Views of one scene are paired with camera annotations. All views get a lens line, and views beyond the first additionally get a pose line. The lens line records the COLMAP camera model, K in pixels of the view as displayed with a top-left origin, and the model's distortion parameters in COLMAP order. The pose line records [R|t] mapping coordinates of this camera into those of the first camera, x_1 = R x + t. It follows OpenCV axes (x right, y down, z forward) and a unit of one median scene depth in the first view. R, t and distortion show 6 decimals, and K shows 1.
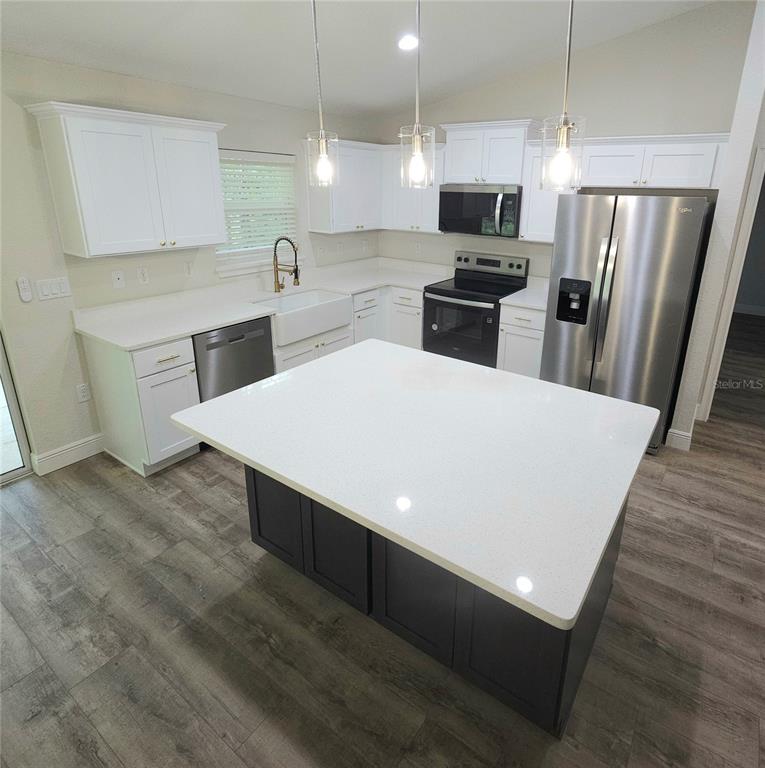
lens RADIAL K [[477.3, 0, 417.2], [0, 477.3, 337.4], [0, 0, 1]] dist [-0.005455, 0.001535]
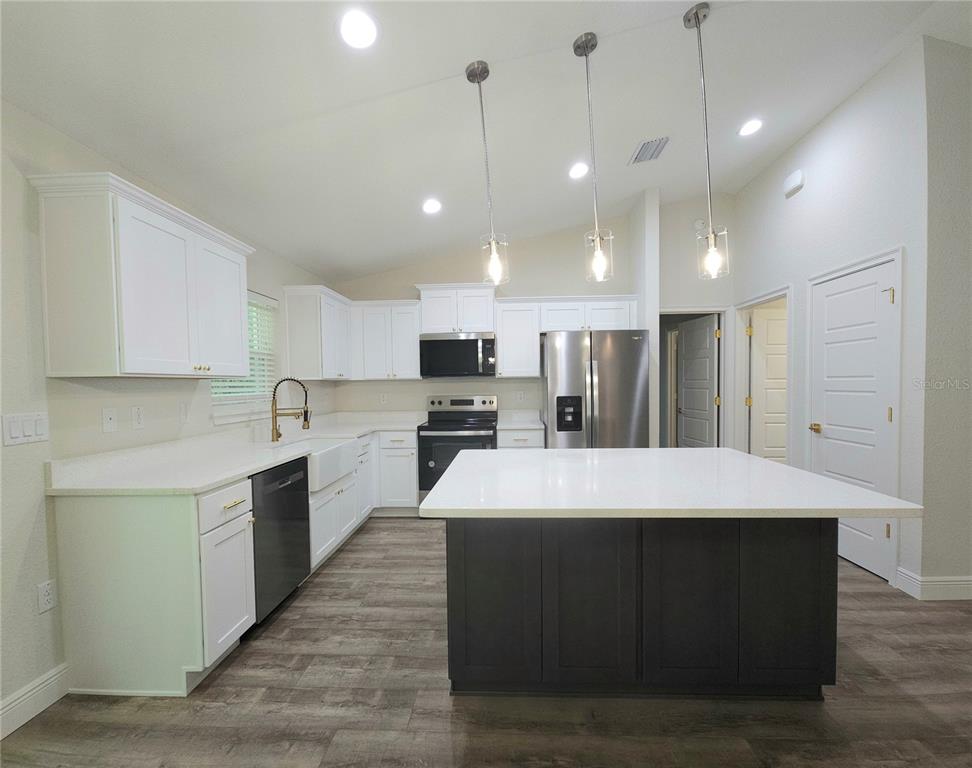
lens RADIAL K [[450.0, 0, 484.8], [0, 450.0, 404.1], [0, 0, 1]] dist [0.021480, -0.015815]
pose [[0.848234, -0.055772, 0.526676, -0.466940], [0.193240, 0.958475, -0.209723, 0.101181], [-0.493110, 0.279669, 0.823789, 0.134960]]
